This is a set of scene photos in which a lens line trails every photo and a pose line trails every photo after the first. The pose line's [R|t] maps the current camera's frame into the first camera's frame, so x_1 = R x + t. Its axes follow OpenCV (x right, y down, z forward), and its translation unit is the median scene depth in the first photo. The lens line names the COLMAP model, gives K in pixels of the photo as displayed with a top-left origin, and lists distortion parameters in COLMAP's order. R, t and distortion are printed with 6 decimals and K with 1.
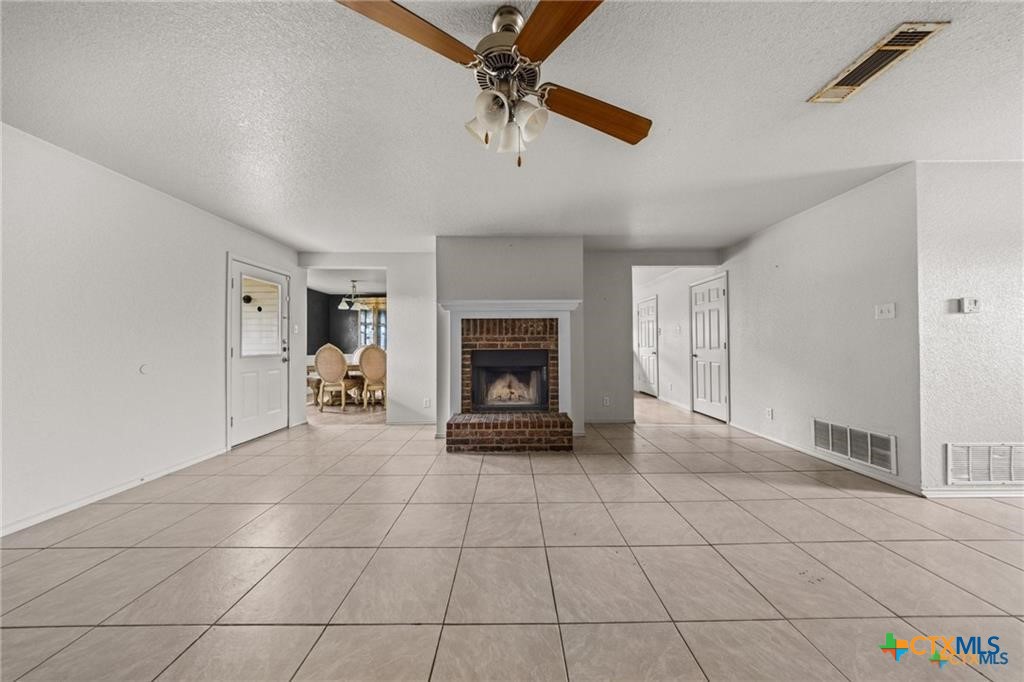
lens RADIAL K [[299.9, 0, 511.3], [0, 299.9, 341.2], [0, 0, 1]] dist [0.001493, -0.000307]
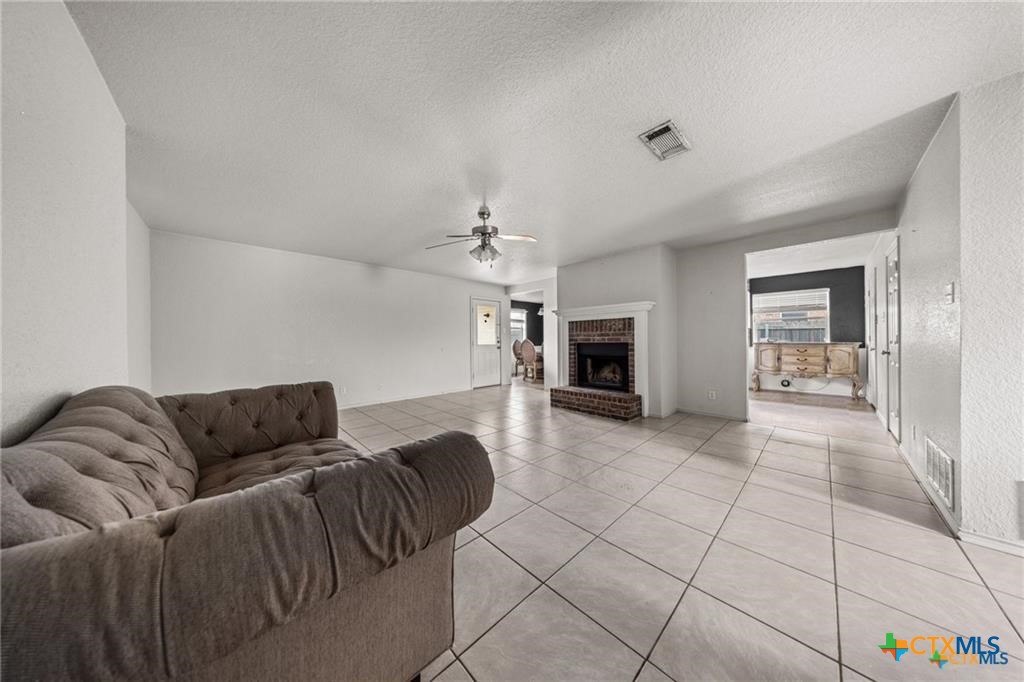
lens RADIAL K [[299.9, 0, 489.2], [0, 299.9, 342.9], [0, 0, 1]] dist [0.001493, -0.000307]
pose [[0.638305, 0.006335, -0.769758, 0.717259], [0.020865, 0.999456, 0.025528, -0.015546], [0.769501, -0.032356, 0.637826, -0.237777]]
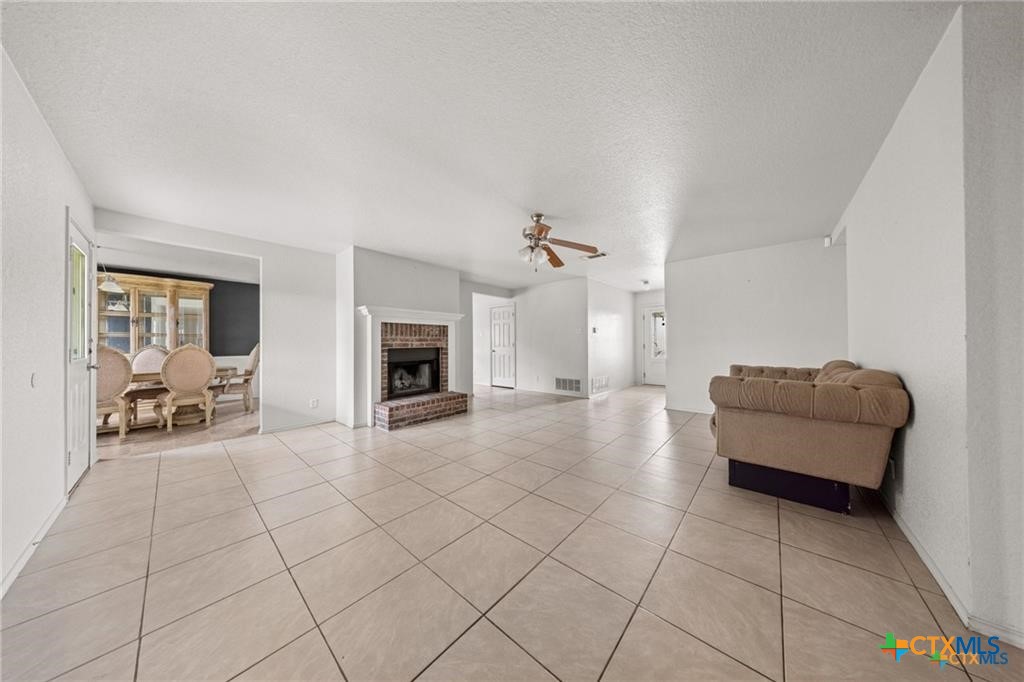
lens RADIAL K [[299.9, 0, 508.9], [0, 299.9, 339.5], [0, 0, 1]] dist [0.001493, -0.000307]
pose [[0.662445, 0.010304, 0.749040, -0.723032], [-0.005112, 0.999944, -0.009235, 0.001779], [-0.749093, 0.002288, 0.662461, -0.169481]]
